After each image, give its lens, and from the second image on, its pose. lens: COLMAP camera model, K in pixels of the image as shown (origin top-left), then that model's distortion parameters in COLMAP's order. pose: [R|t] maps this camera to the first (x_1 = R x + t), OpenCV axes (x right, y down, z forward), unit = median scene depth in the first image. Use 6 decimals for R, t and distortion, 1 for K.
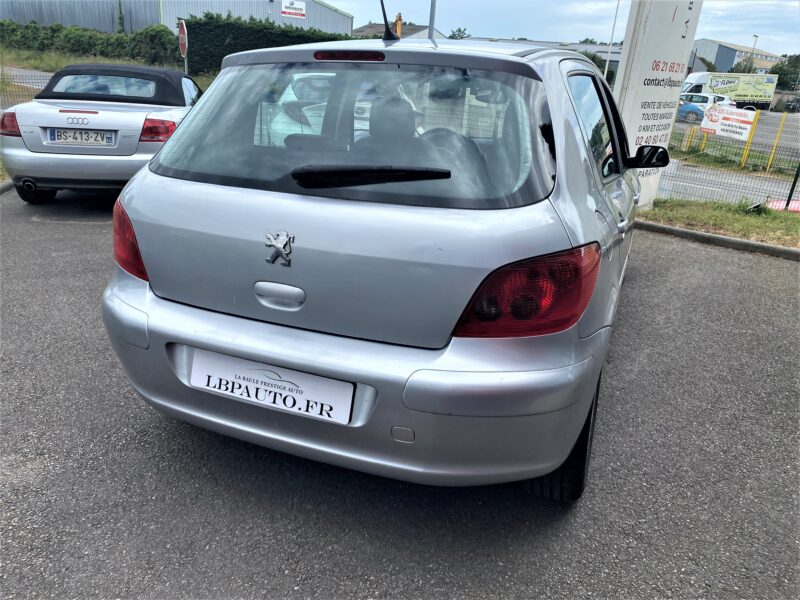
lens RADIAL K [[616.3, 0, 398.9], [0, 616.3, 302.6], [0, 0, 1]] dist [0.035665, -0.002412]
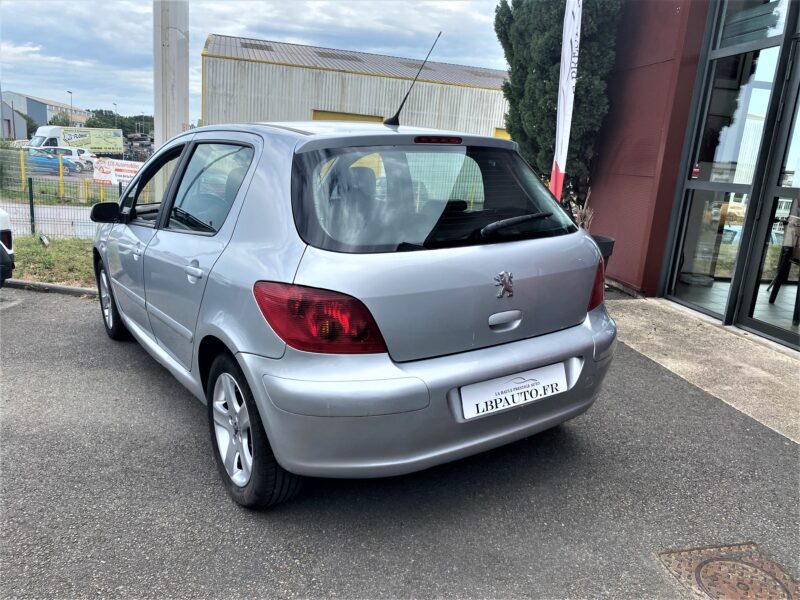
lens RADIAL K [[616.3, 0, 397.9], [0, 616.3, 297.5], [0, 0, 1]] dist [0.035665, -0.002412]
pose [[0.561471, -0.221158, 0.797395, -1.170587], [0.286148, 0.956067, 0.063680, -0.179198], [-0.776447, 0.192419, 0.600088, 0.326843]]
